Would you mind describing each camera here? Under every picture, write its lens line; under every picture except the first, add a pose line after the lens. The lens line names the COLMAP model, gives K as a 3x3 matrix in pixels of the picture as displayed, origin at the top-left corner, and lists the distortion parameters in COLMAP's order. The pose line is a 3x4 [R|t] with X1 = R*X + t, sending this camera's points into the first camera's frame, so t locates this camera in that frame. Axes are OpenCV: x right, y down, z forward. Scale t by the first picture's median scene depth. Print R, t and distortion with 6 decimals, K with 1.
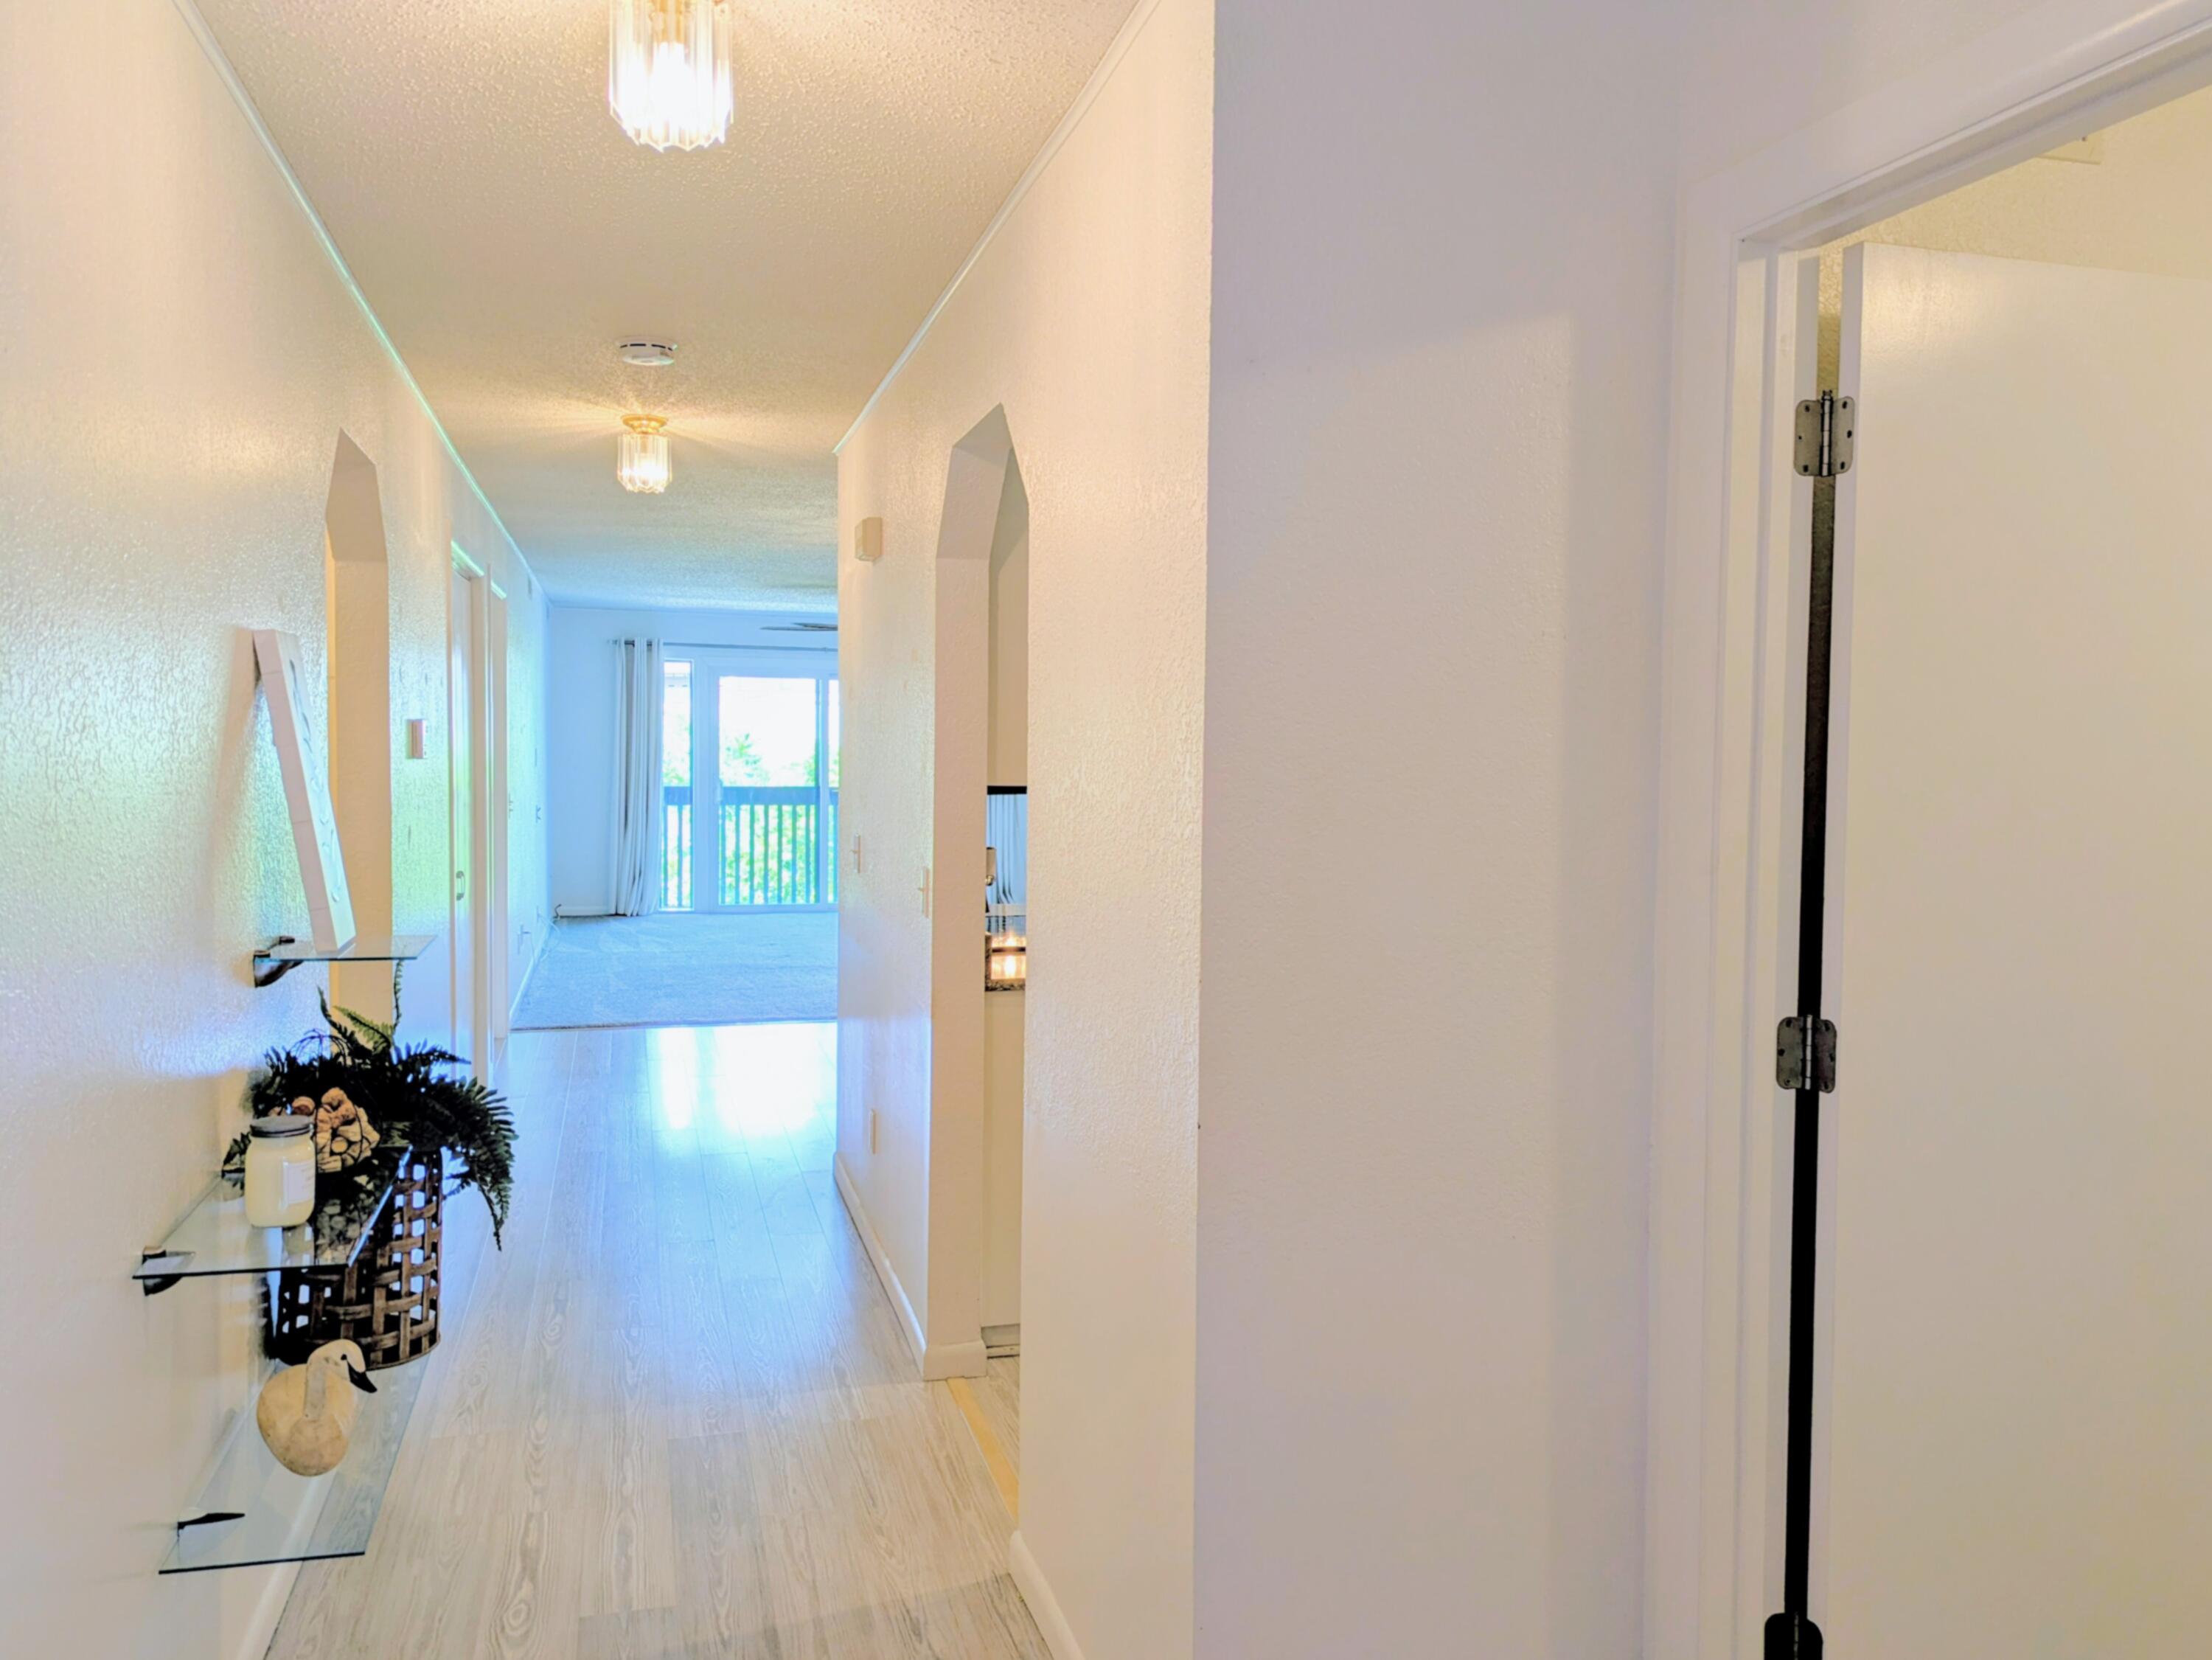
lens RADIAL K [[1689.4, 0, 1110.3], [0, 1689.4, 812.4], [0, 0, 1]] dist [0.076034, -0.107840]
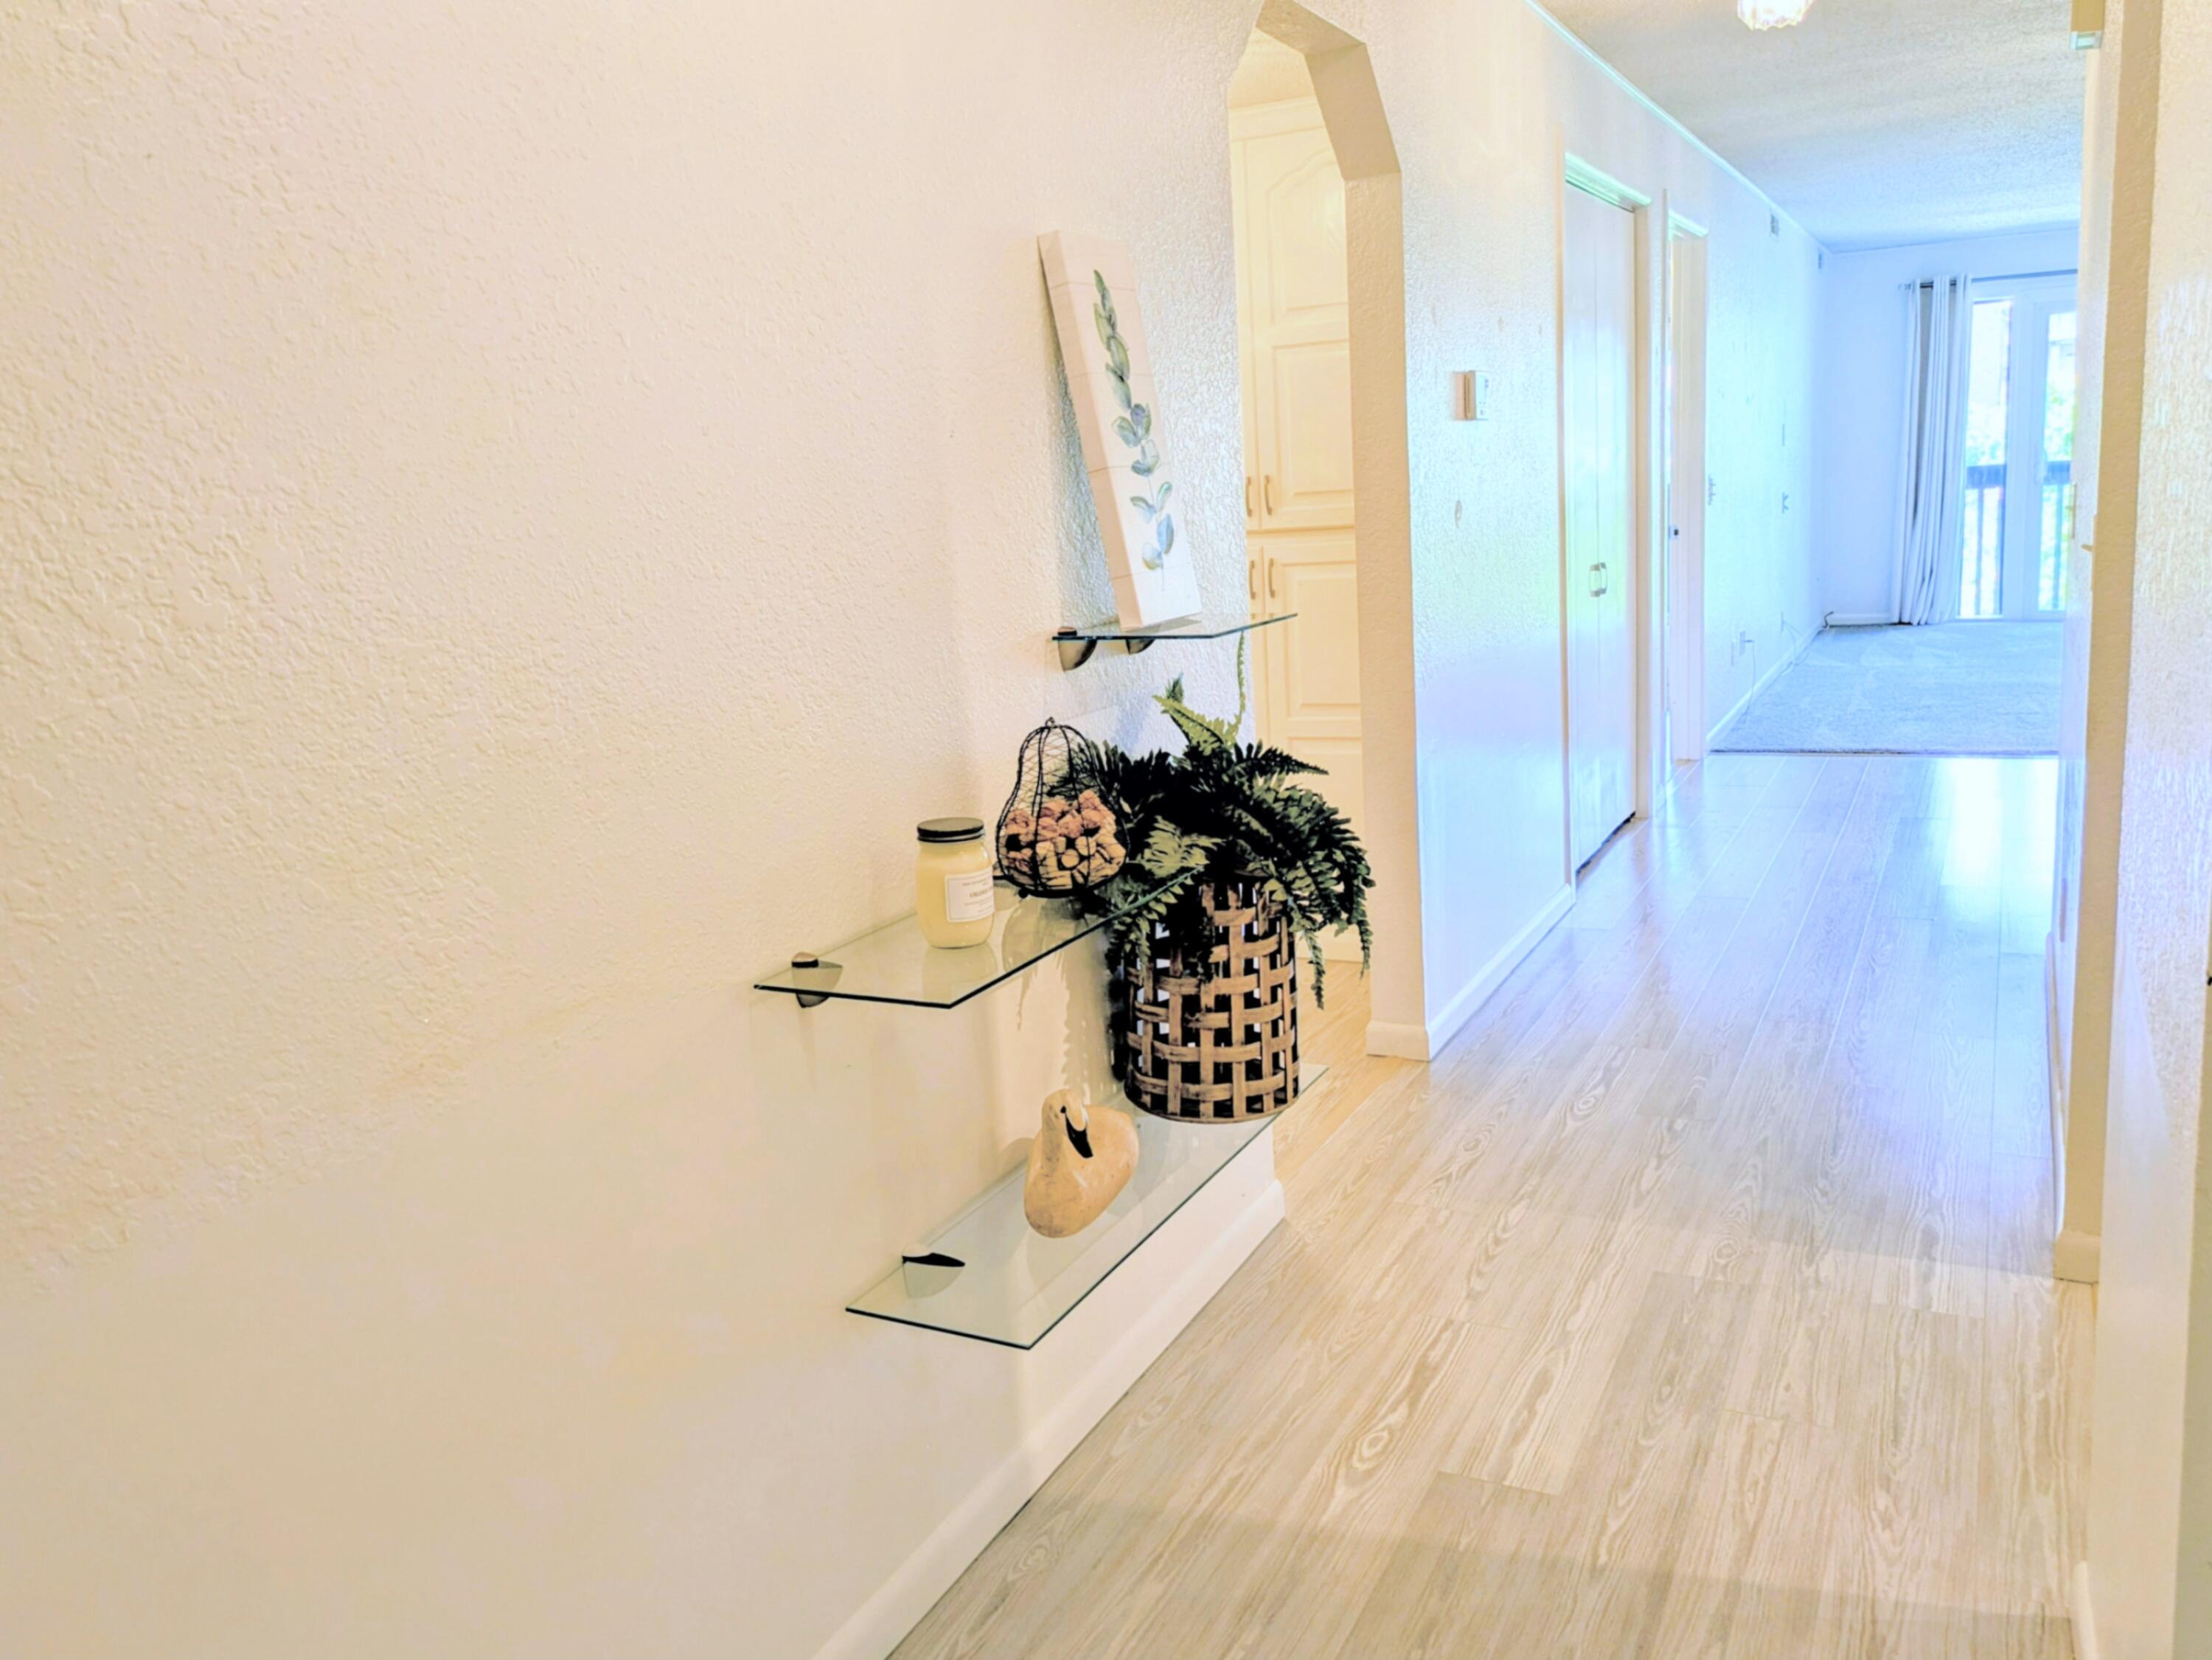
lens RADIAL K [[1778.4, 0, 1079.2], [0, 1778.4, 829.2], [0, 0, 1]] dist [0.056407, -0.065702]
pose [[0.728488, 0.073672, -0.681086, 0.103483], [0.041446, 0.987640, 0.151163, 0.040312], [0.683804, -0.138349, 0.716430, 0.305782]]
